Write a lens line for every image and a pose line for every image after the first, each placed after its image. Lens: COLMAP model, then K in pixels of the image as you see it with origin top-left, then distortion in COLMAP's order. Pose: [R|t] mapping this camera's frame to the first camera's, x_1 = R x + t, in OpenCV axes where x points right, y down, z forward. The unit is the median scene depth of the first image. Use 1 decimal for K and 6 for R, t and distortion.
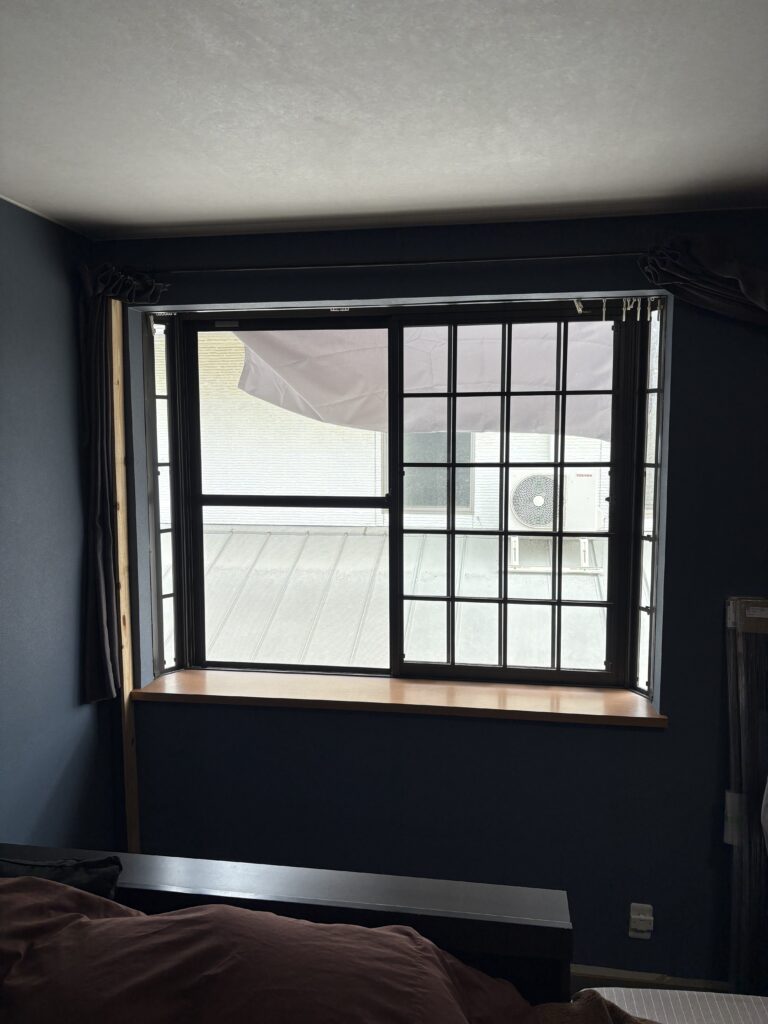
lens RADIAL K [[777.6, 0, 380.1], [0, 777.6, 510.7], [0, 0, 1]] dist [0.062843, -0.064887]
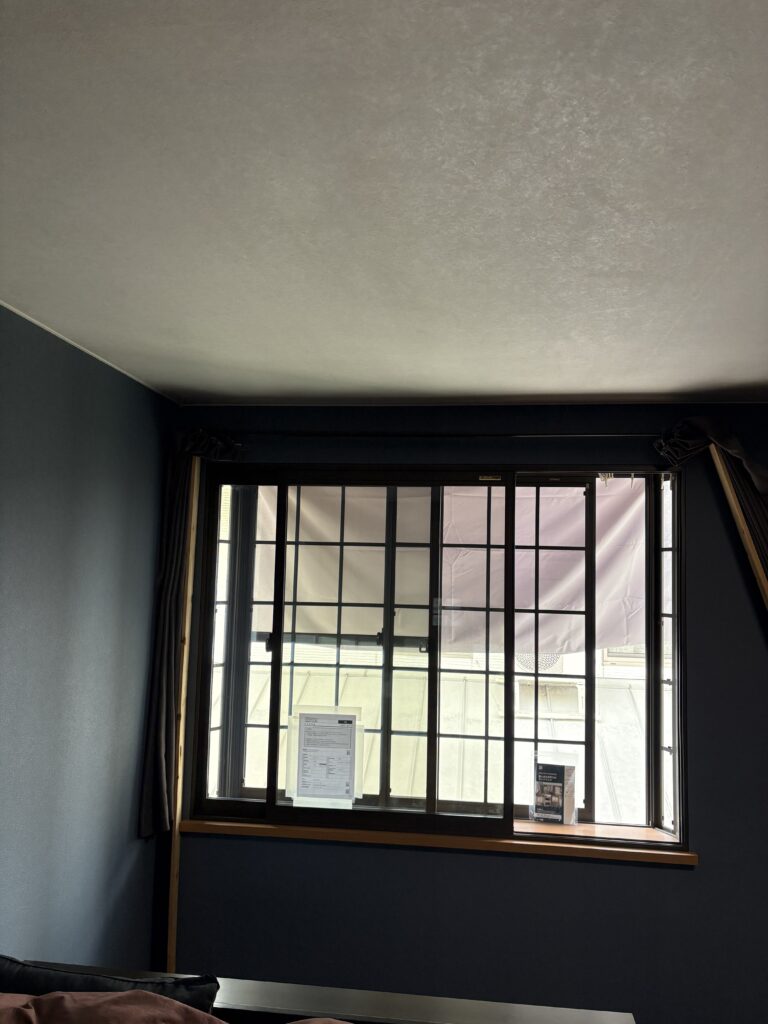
lens RADIAL K [[778.3, 0, 384.0], [0, 778.3, 512.0], [0, 0, 1]] dist [-0.003575, -0.007543]
pose [[0.998933, 0.031163, 0.034082, -0.105340], [-0.024668, 0.983959, -0.176680, 0.002034], [-0.039041, 0.175651, 0.983678, -0.100240]]
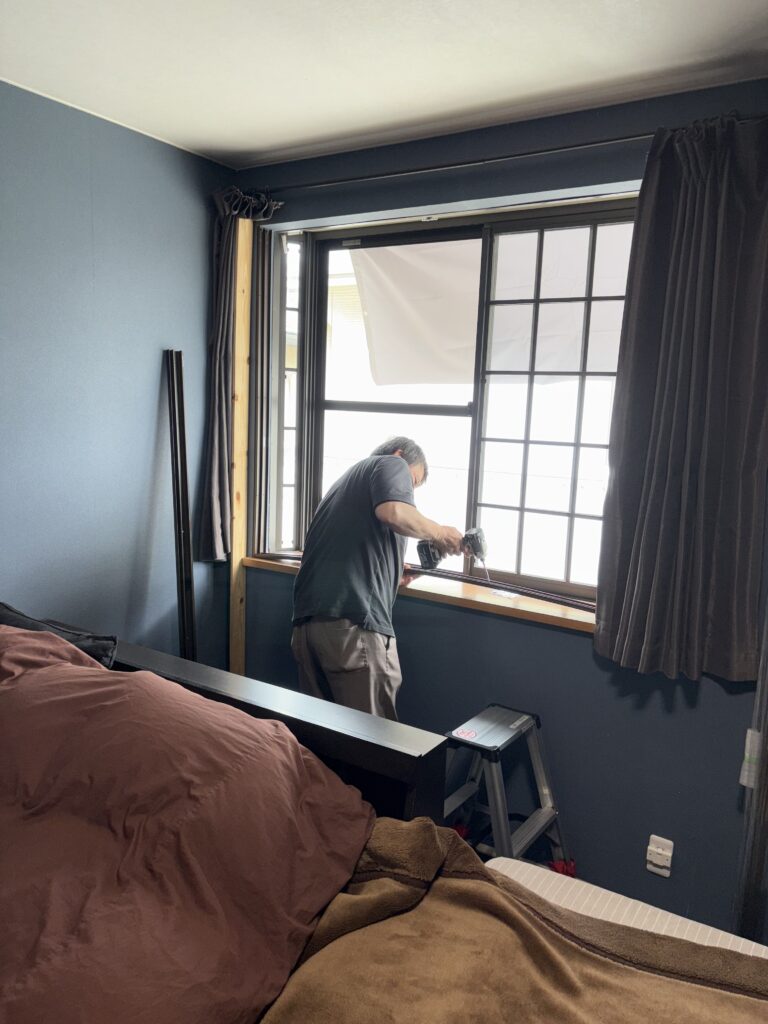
lens RADIAL K [[777.6, 0, 380.1], [0, 777.6, 510.7], [0, 0, 1]] dist [0.062843, -0.064887]
pose [[0.912985, 0.098529, -0.395918, 0.359336], [-0.085778, 0.995067, 0.049833, 0.089794], [0.398875, -0.011535, 0.916933, 0.002701]]
